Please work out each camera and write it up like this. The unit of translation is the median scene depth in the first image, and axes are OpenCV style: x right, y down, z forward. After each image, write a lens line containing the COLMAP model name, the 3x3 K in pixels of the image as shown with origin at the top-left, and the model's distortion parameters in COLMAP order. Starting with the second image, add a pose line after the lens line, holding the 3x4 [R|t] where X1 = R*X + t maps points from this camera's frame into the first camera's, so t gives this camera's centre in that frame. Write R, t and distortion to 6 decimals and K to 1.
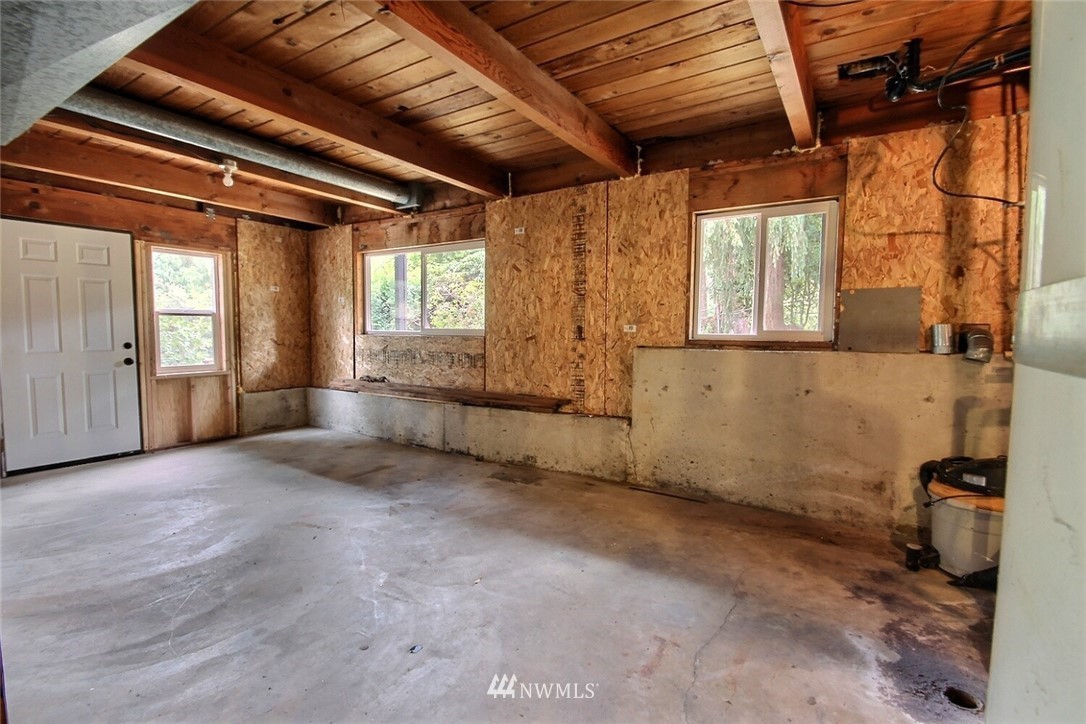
lens RADIAL K [[503.3, 0, 543.4], [0, 503.3, 358.2], [0, 0, 1]] dist [-0.005339, -0.001740]
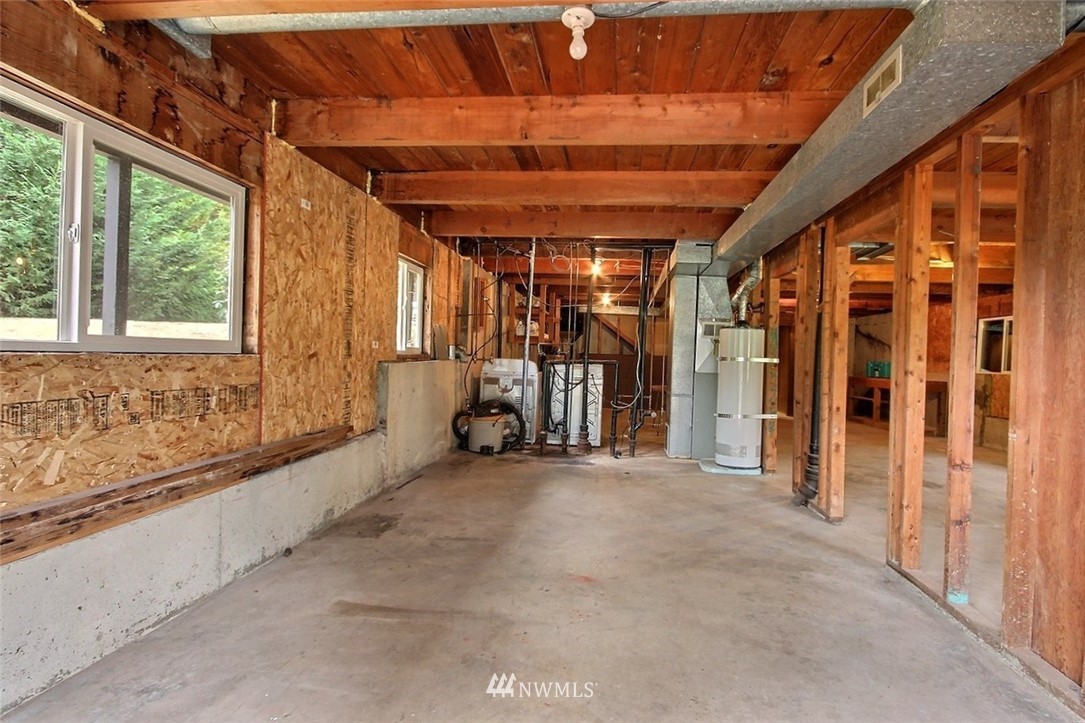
lens RADIAL K [[502.9, 0, 546.1], [0, 502.9, 360.3], [0, 0, 1]] dist [-0.005339, -0.001740]
pose [[-0.405523, -0.031550, 0.913540, -0.832911], [0.015754, 0.999014, 0.041496, -0.057312], [-0.913949, 0.031220, -0.404626, 0.978896]]
